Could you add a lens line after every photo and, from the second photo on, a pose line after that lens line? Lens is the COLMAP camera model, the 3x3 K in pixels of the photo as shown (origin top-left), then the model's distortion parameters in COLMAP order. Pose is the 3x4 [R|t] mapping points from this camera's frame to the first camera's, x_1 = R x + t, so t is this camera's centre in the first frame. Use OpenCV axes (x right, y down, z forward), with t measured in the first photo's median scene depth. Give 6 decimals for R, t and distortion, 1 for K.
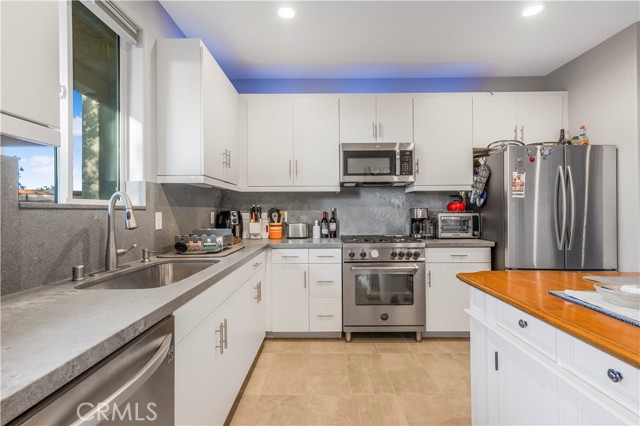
lens RADIAL K [[304.8, 0, 319.7], [0, 304.8, 209.8], [0, 0, 1]] dist [-0.000209, -0.000022]
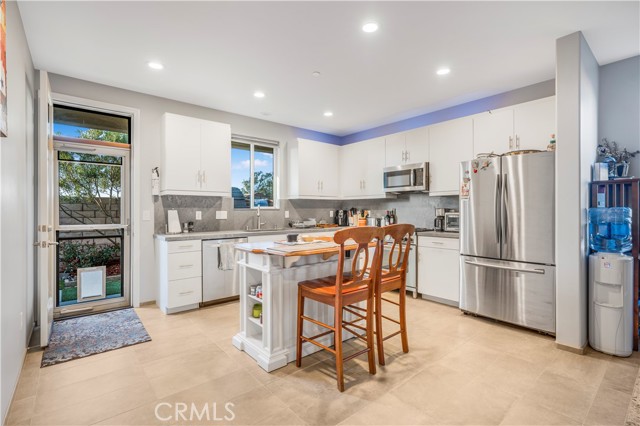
lens RADIAL K [[297.2, 0, 319.5], [0, 297.2, 211.7], [0, 0, 1]] dist [0.000103, 0.000018]
pose [[0.653745, 0.007511, -0.756678, 1.019945], [0.003970, 0.999903, 0.013355, -0.012356], [0.756705, -0.011735, 0.653651, -0.271932]]
